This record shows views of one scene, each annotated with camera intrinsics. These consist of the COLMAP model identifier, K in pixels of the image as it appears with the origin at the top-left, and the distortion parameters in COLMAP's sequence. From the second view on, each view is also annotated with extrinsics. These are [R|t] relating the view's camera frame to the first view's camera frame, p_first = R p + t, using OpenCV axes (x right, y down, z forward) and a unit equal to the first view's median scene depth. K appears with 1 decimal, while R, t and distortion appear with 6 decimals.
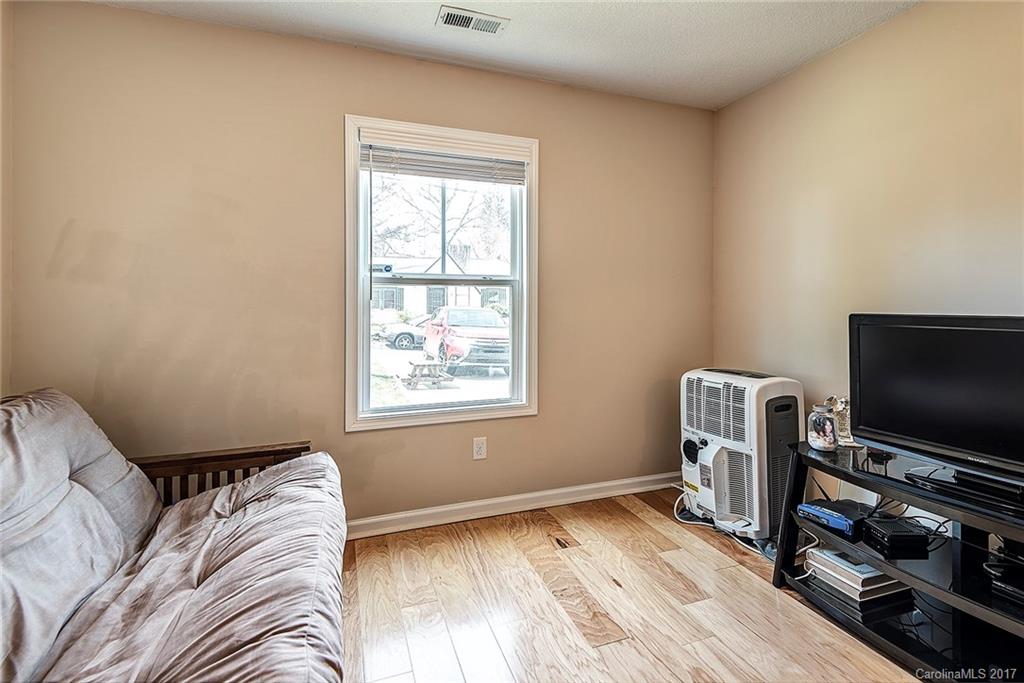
lens RADIAL K [[480.2, 0, 516.8], [0, 480.2, 308.3], [0, 0, 1]] dist [0.033062, -0.020985]
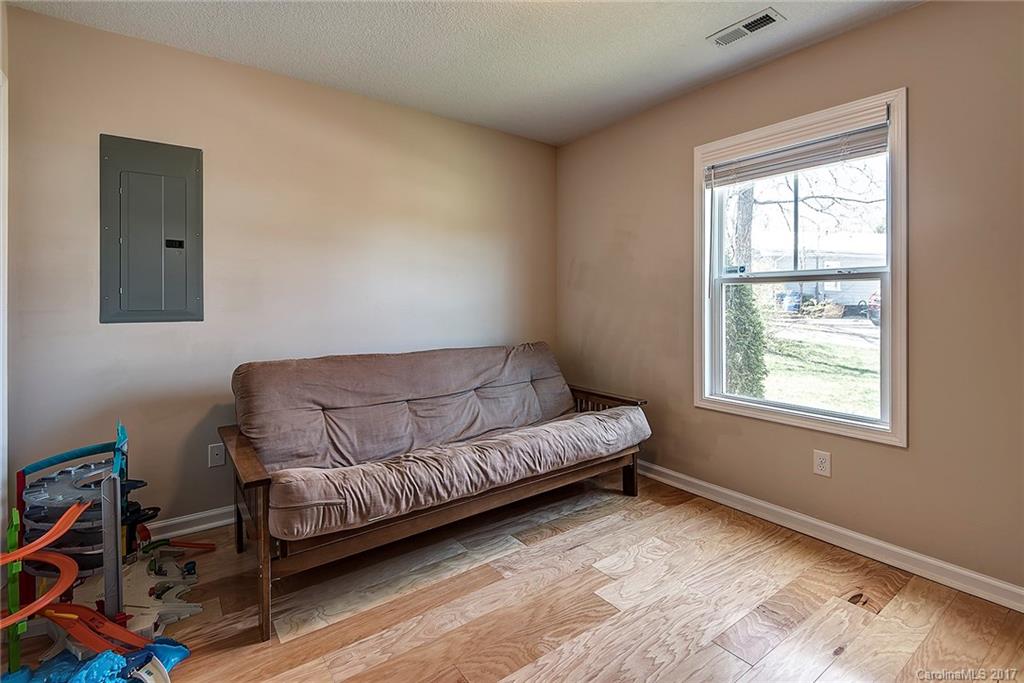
lens RADIAL K [[480.2, 0, 516.8], [0, 480.2, 308.3], [0, 0, 1]] dist [0.033062, -0.020985]
pose [[0.278248, 0.013959, -0.960408, 0.682257], [-0.011537, 0.999871, 0.011189, -0.000664], [0.960440, 0.007967, 0.278373, 0.217871]]
